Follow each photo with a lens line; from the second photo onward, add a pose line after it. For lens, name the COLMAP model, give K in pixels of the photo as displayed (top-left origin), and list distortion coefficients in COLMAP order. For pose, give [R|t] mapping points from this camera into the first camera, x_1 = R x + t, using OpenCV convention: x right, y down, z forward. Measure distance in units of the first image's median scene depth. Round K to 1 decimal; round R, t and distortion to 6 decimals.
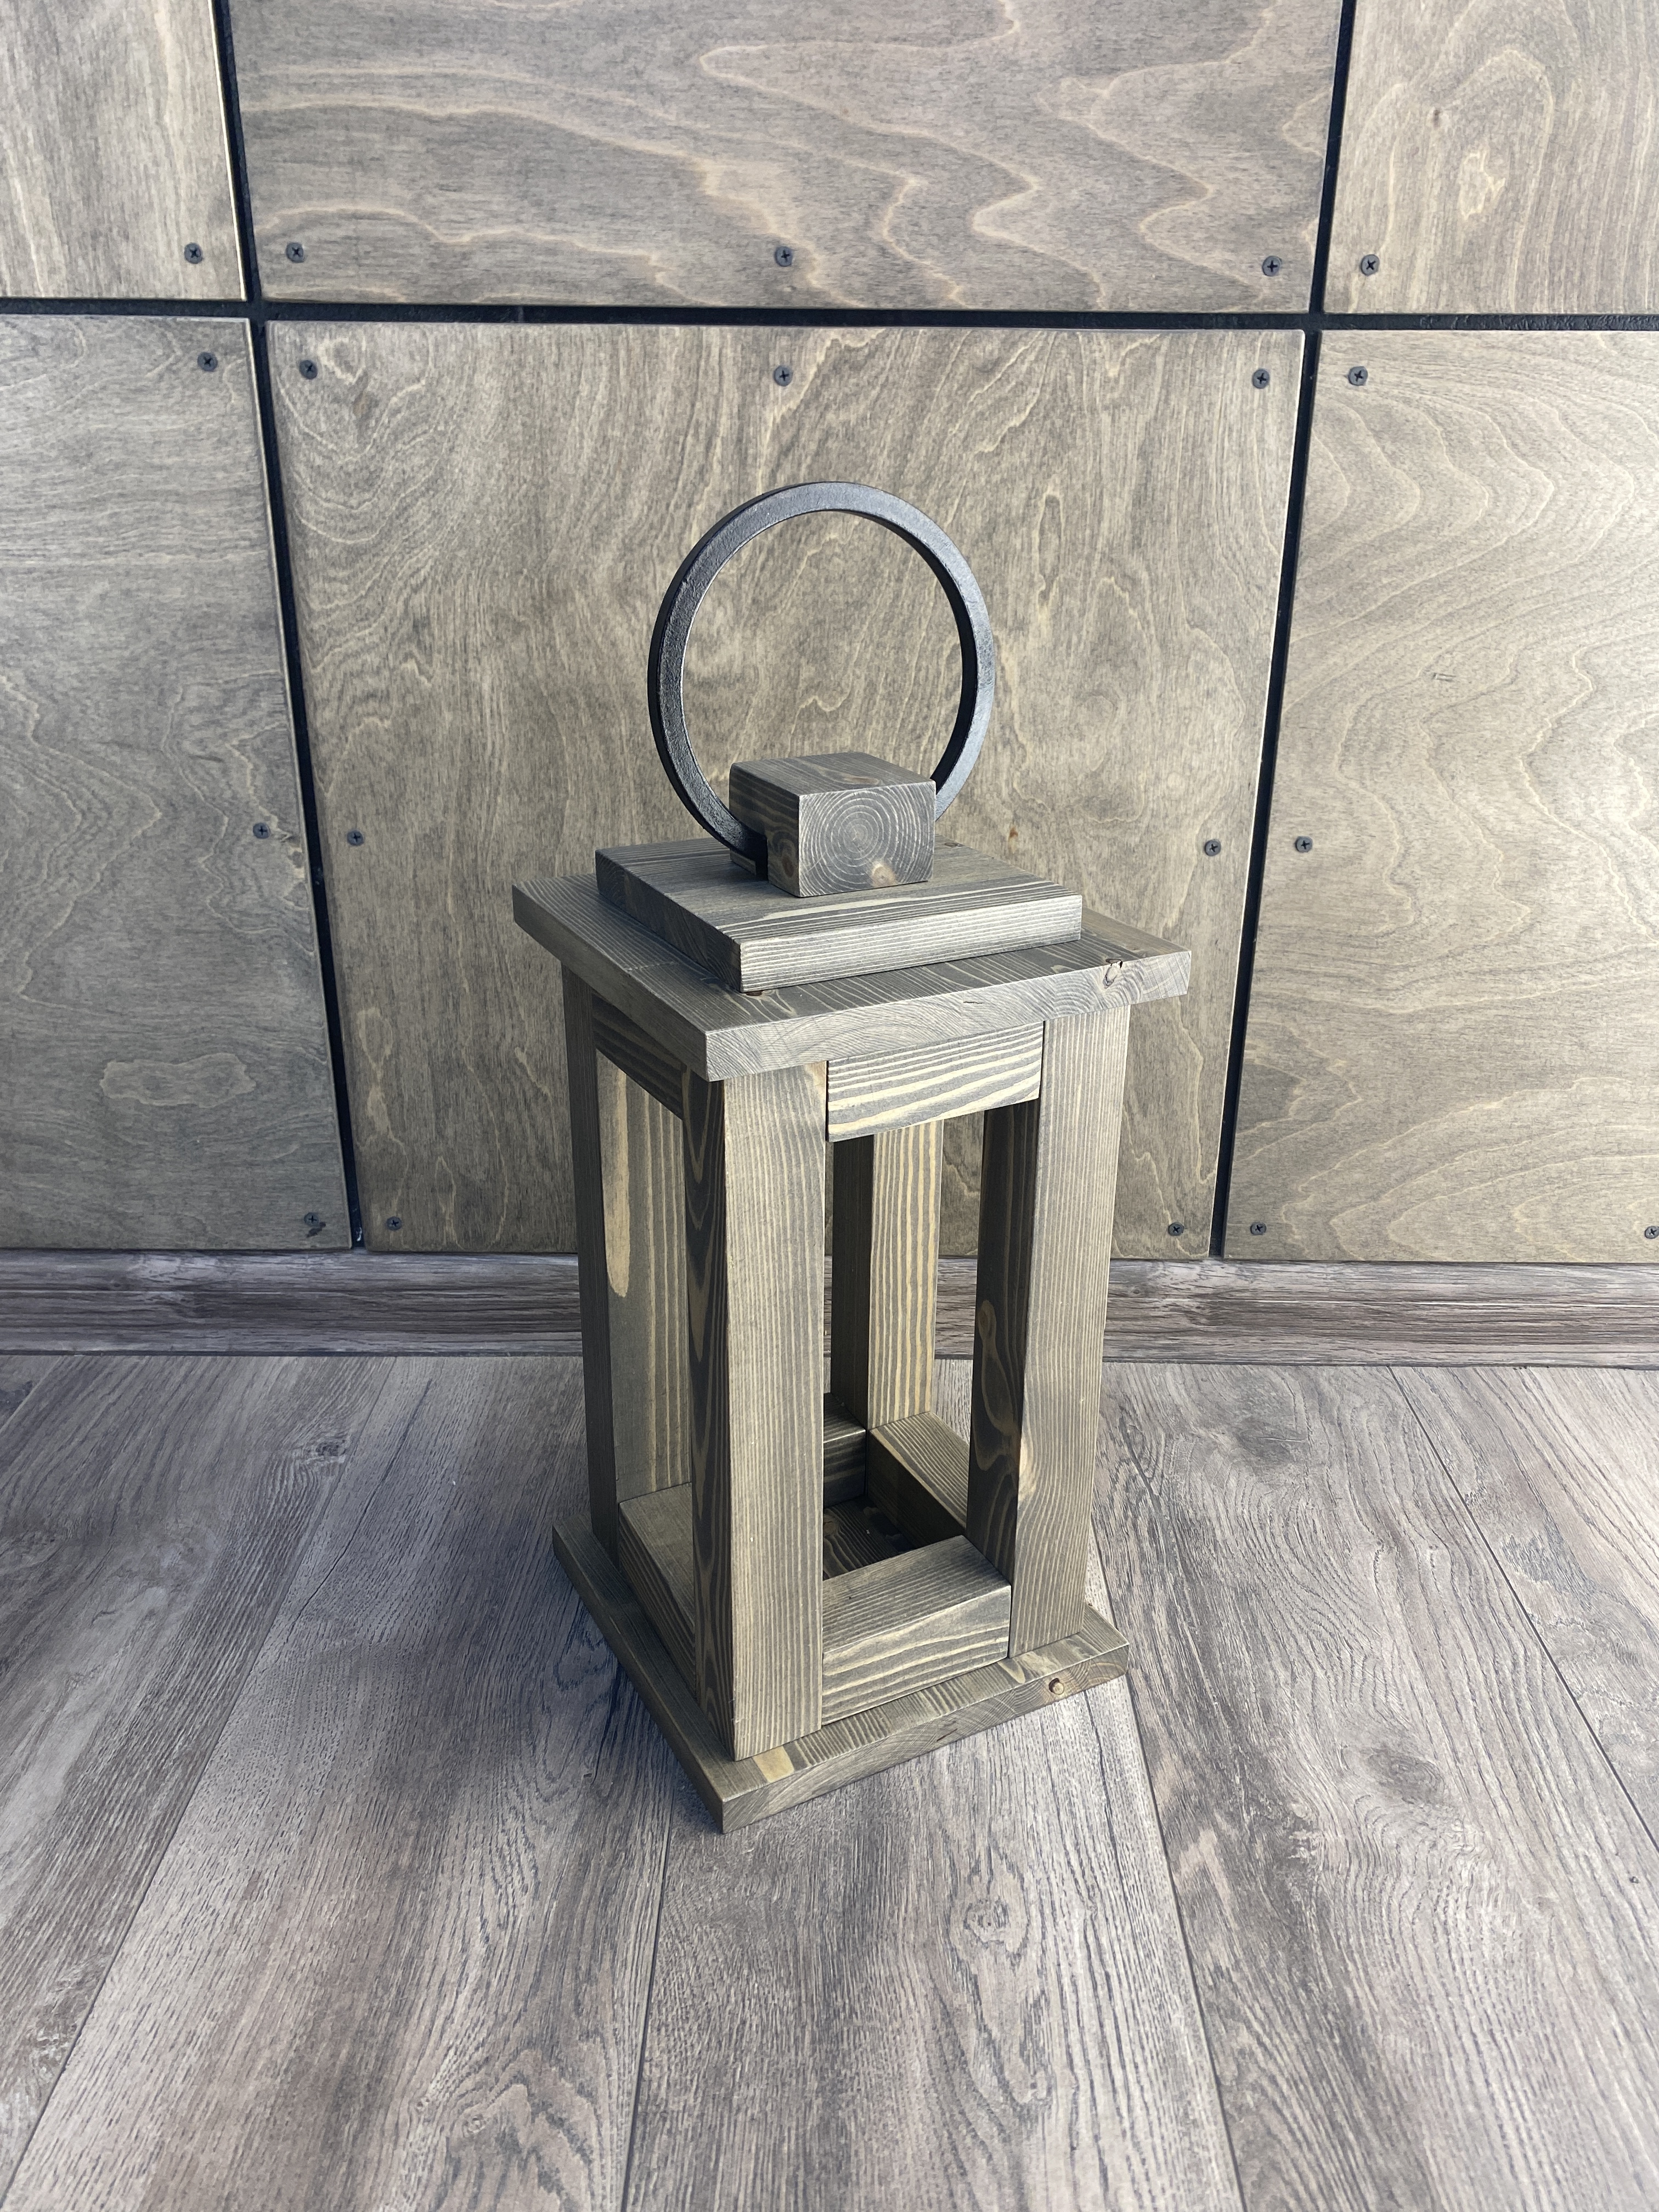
lens RADIAL K [[1692.8, 0, 840.5], [0, 1692.8, 1092.8], [0, 0, 1]] dist [0.012607, -0.012506]
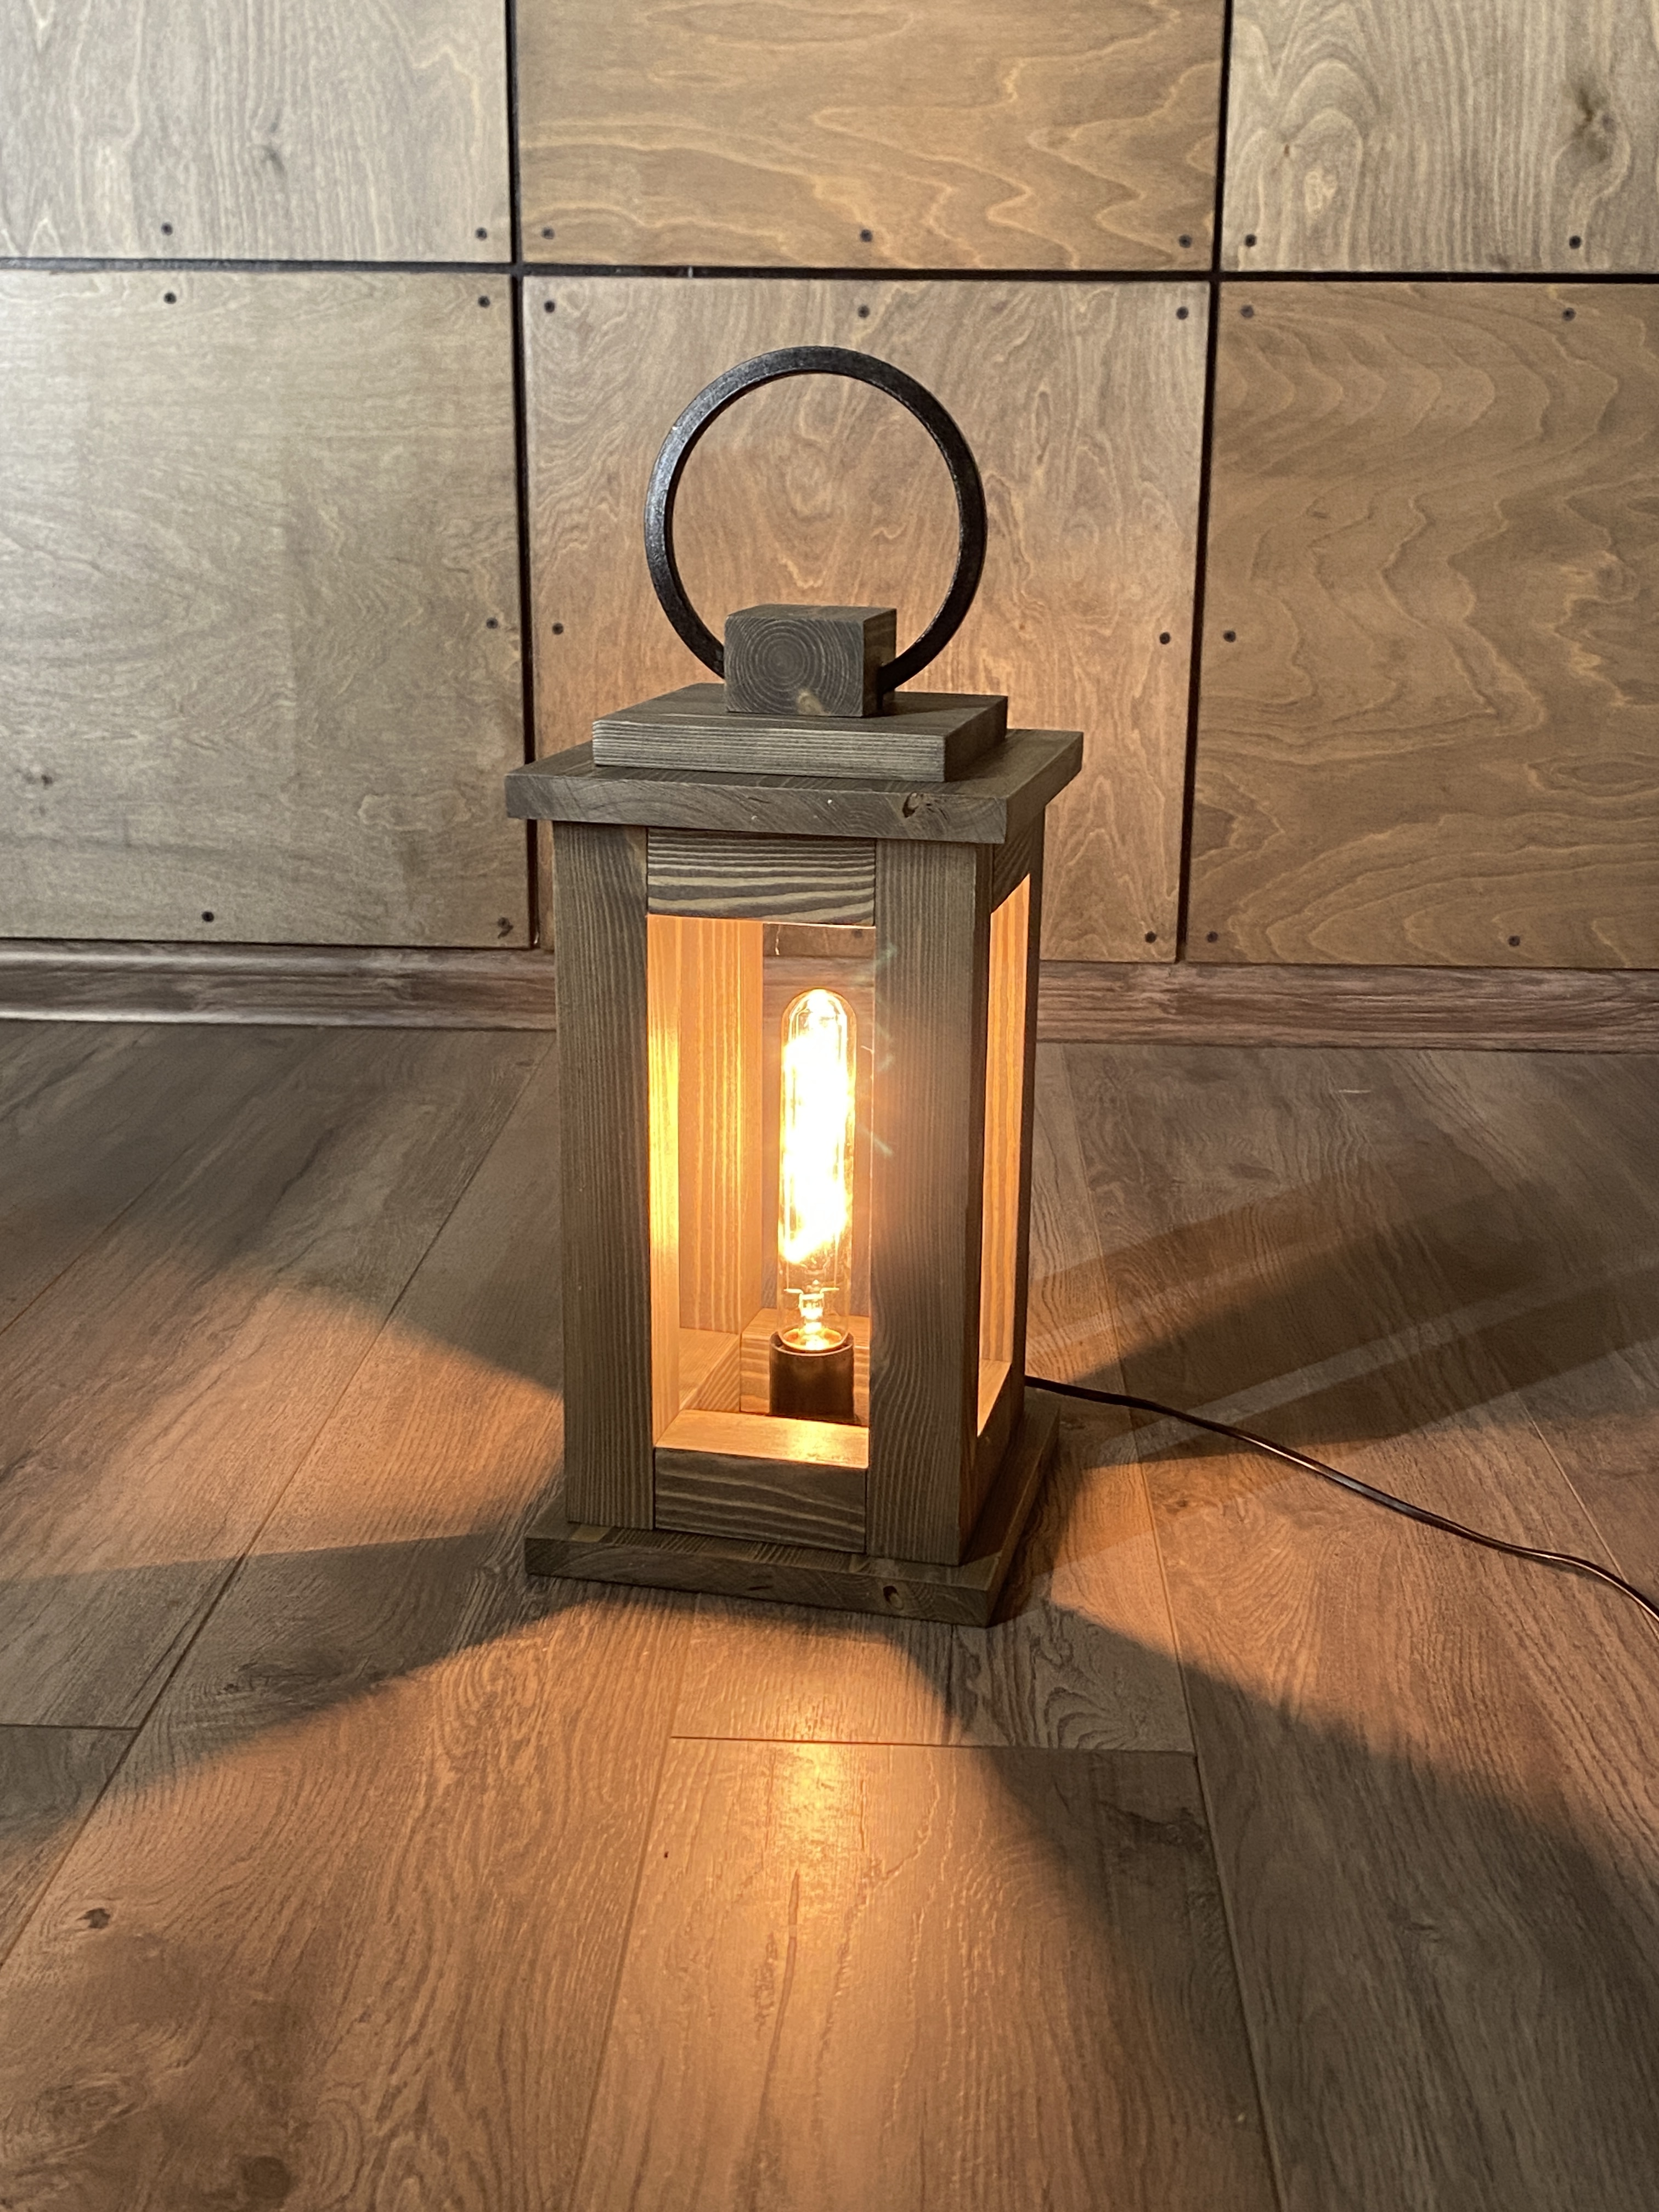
lens RADIAL K [[2510.1, 0, 847.8], [0, 2510.1, 1113.6], [0, 0, 1]] dist [0.015197, 0.000000]
pose [[0.999429, 0.010826, -0.032003, 0.031713], [-0.014265, 0.993909, -0.109276, 0.530110], [0.030625, 0.109670, 0.993496, -1.142217]]
